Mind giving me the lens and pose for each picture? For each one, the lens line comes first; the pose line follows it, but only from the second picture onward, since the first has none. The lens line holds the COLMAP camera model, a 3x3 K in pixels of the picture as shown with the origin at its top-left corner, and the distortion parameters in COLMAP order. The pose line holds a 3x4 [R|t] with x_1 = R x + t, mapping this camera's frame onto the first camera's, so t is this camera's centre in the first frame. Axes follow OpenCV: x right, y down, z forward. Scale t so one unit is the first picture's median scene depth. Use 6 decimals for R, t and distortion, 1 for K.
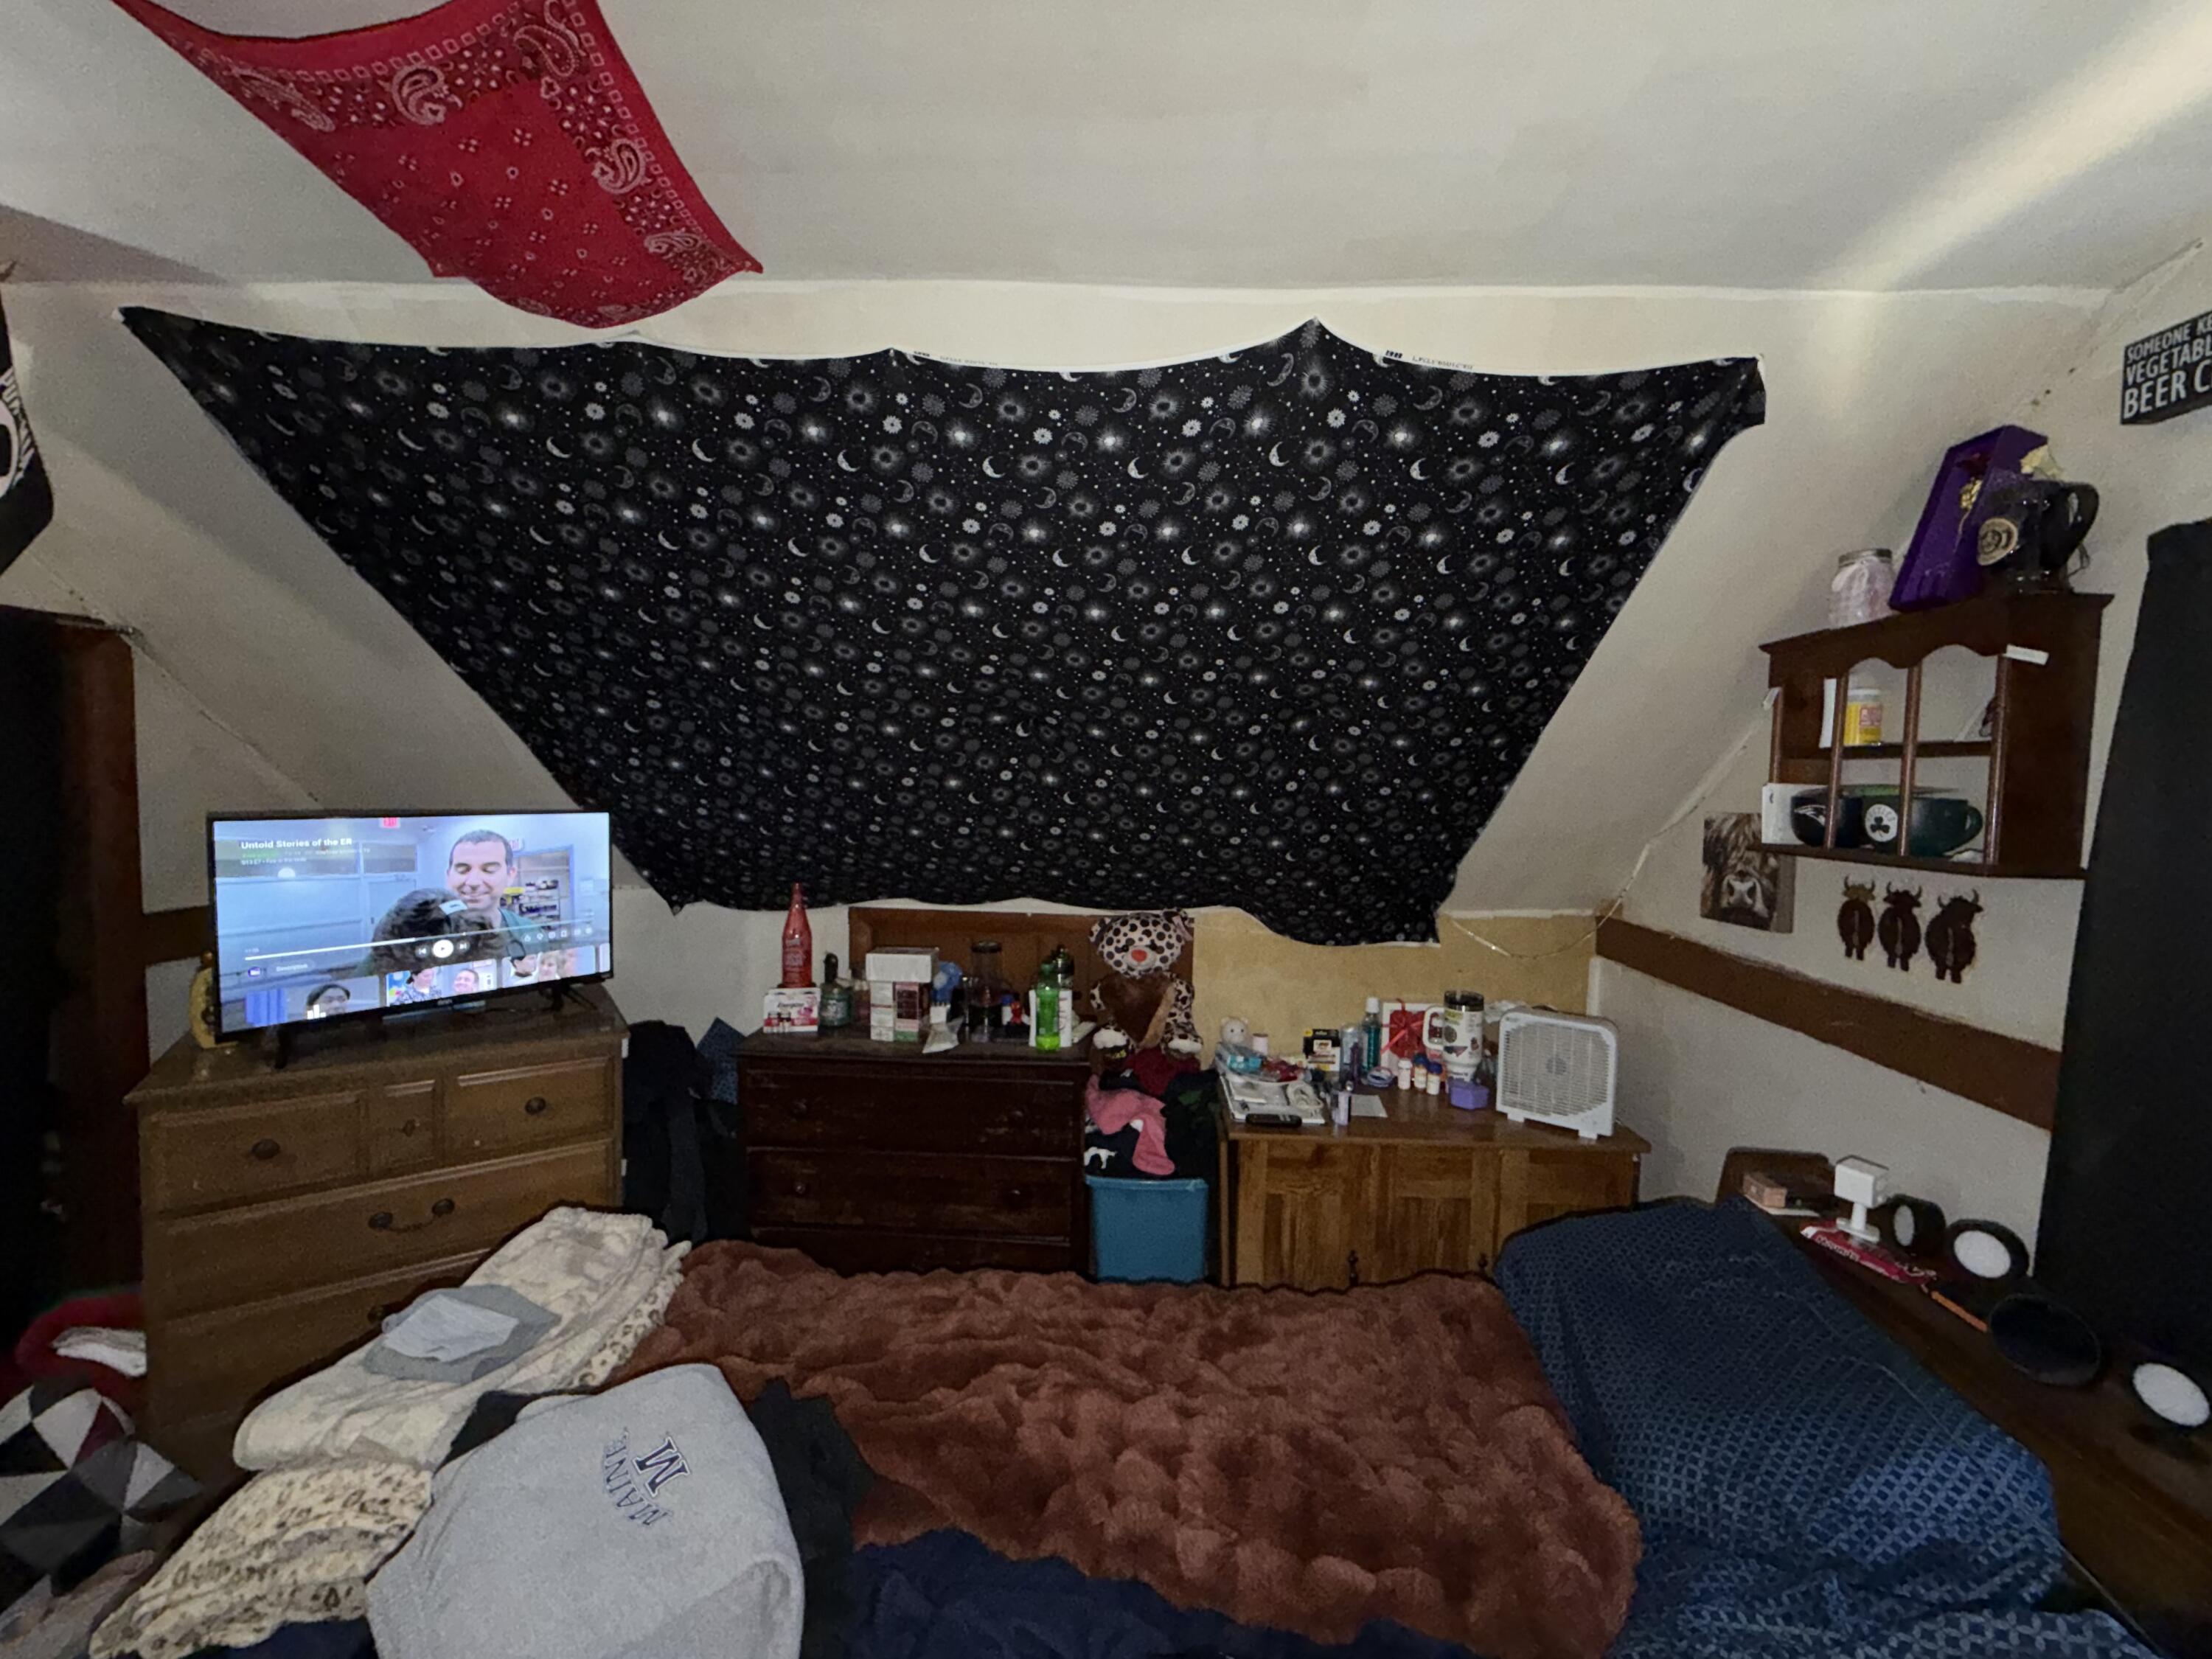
lens RADIAL K [[895.9, 0, 1106.3], [0, 895.9, 831.9], [0, 0, 1]] dist [-0.001717, -0.000634]
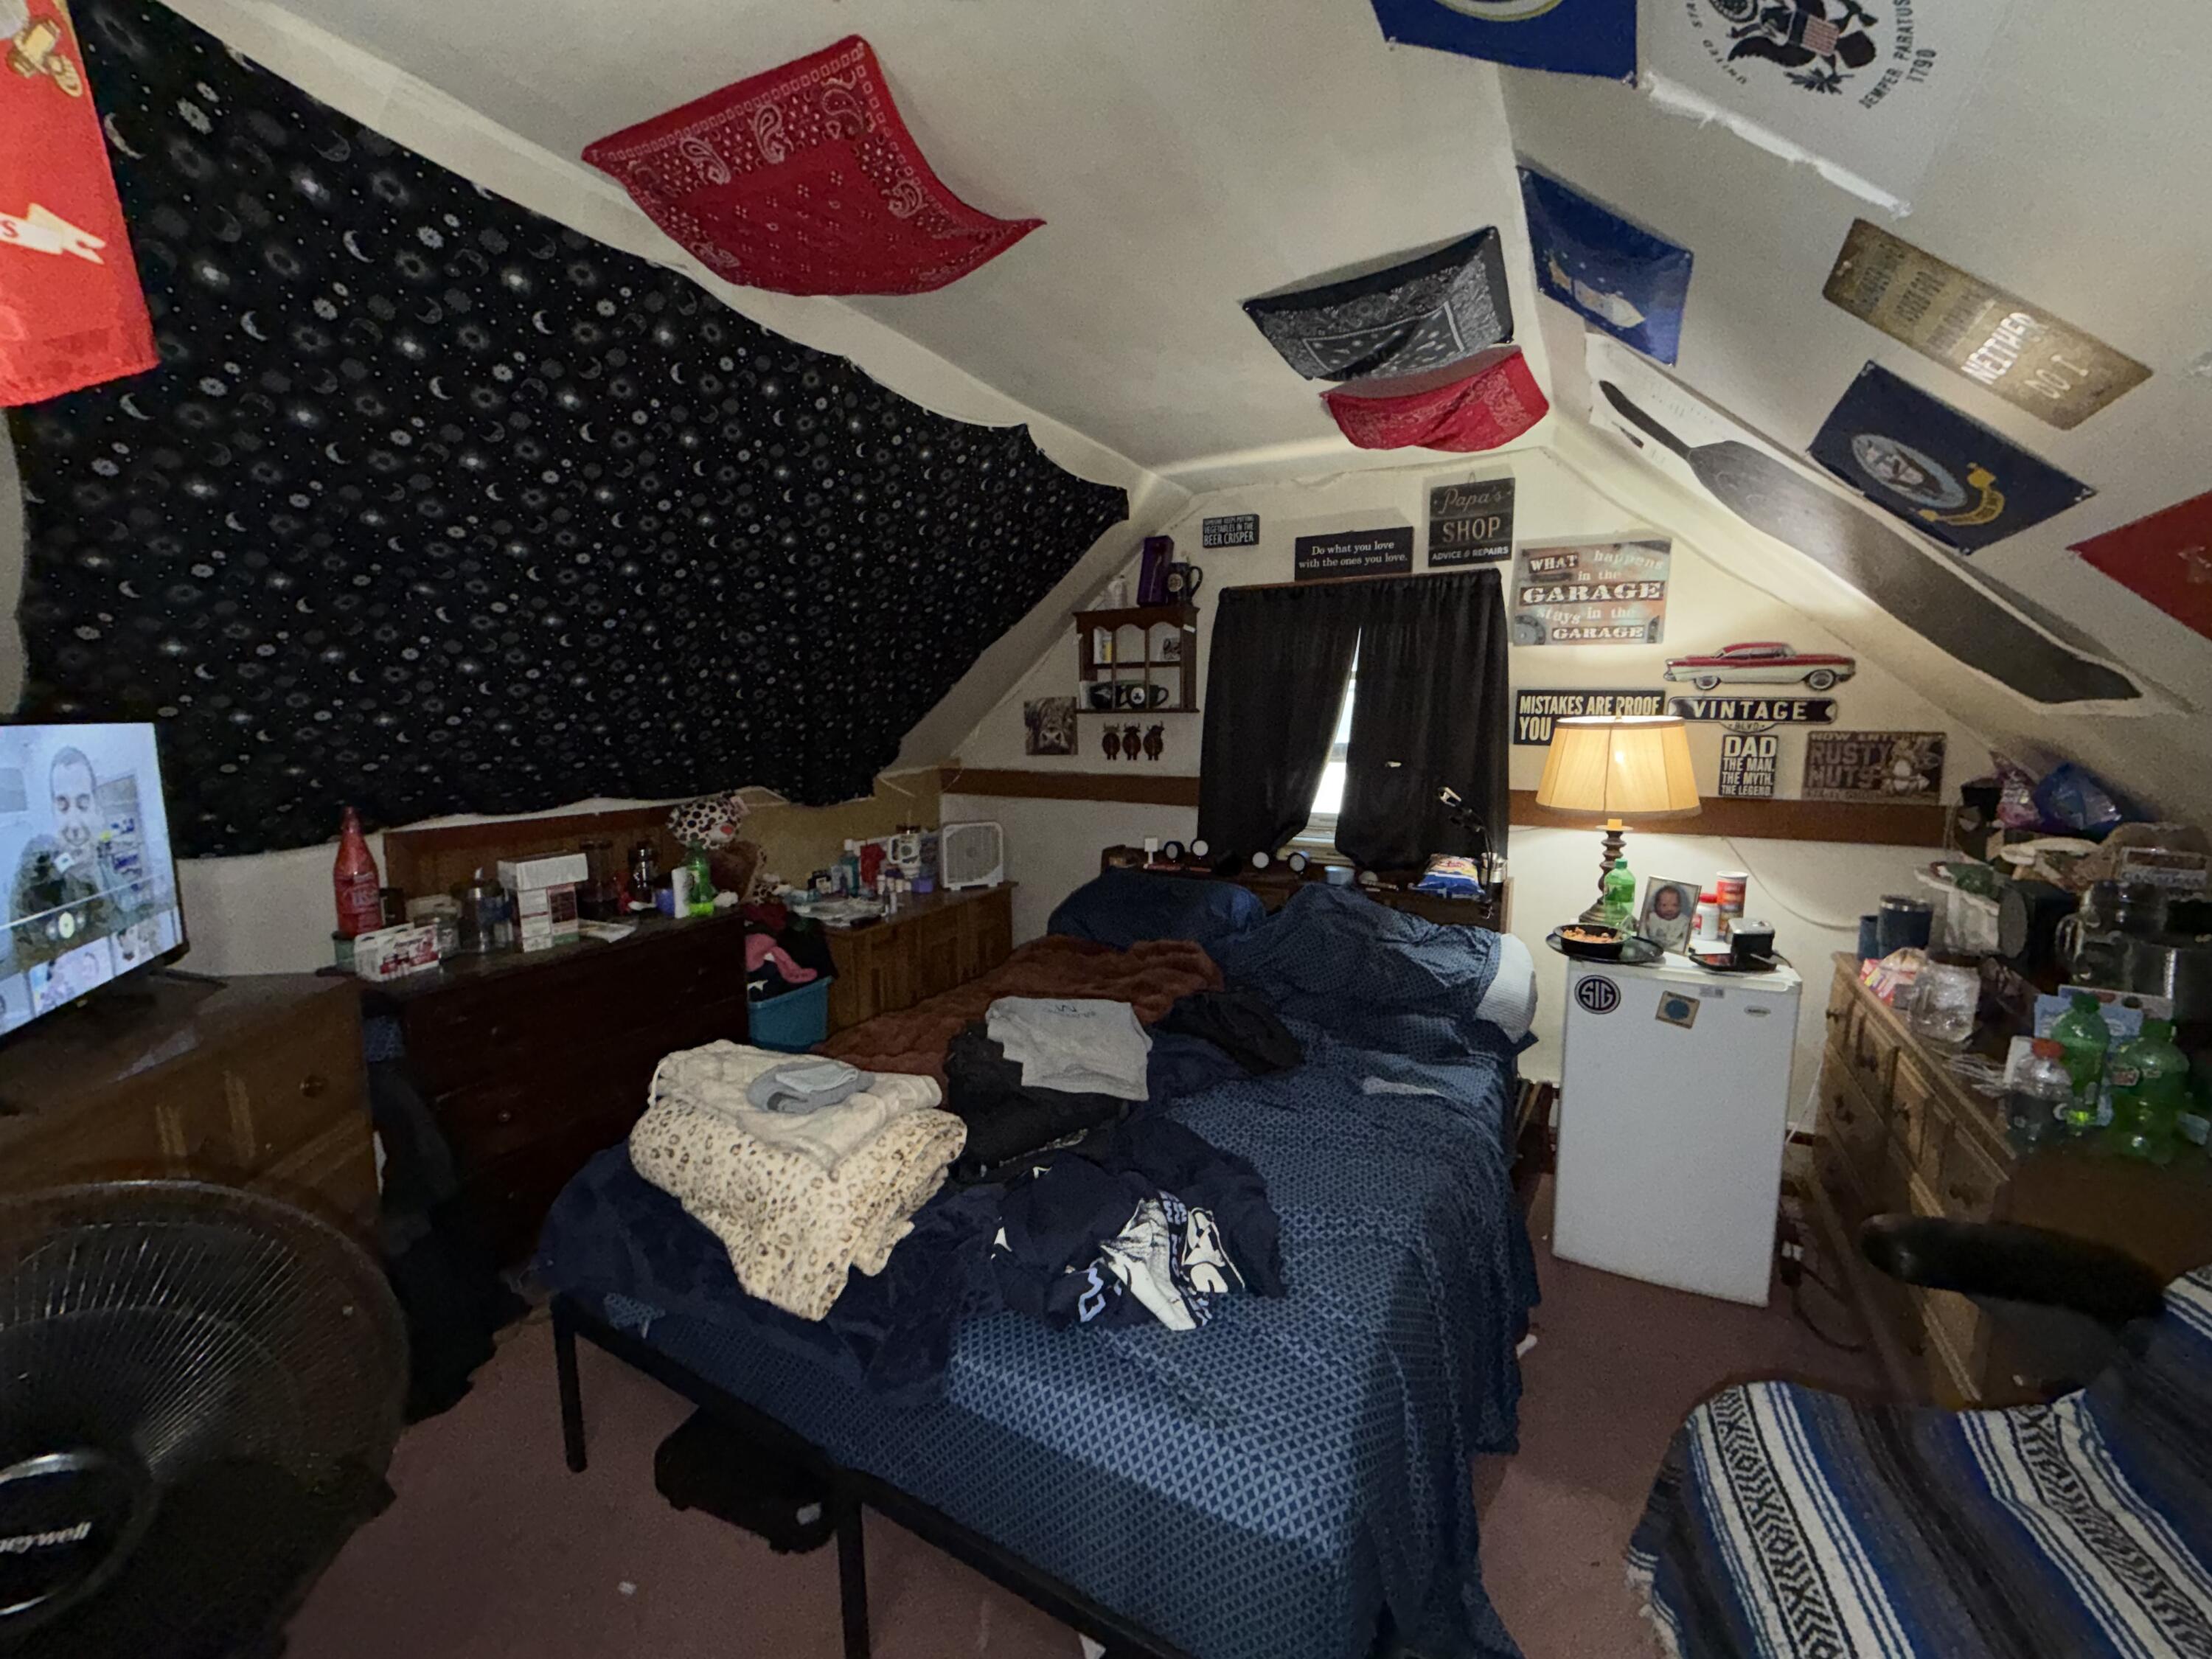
lens RADIAL K [[895.9, 0, 1096.6], [0, 895.9, 825.3], [0, 0, 1]] dist [-0.001717, -0.000634]
pose [[0.450466, -0.135869, 0.882394, -1.004928], [0.072854, 0.990650, 0.115345, 0.037400], [-0.889816, 0.012327, 0.456153, 0.016624]]
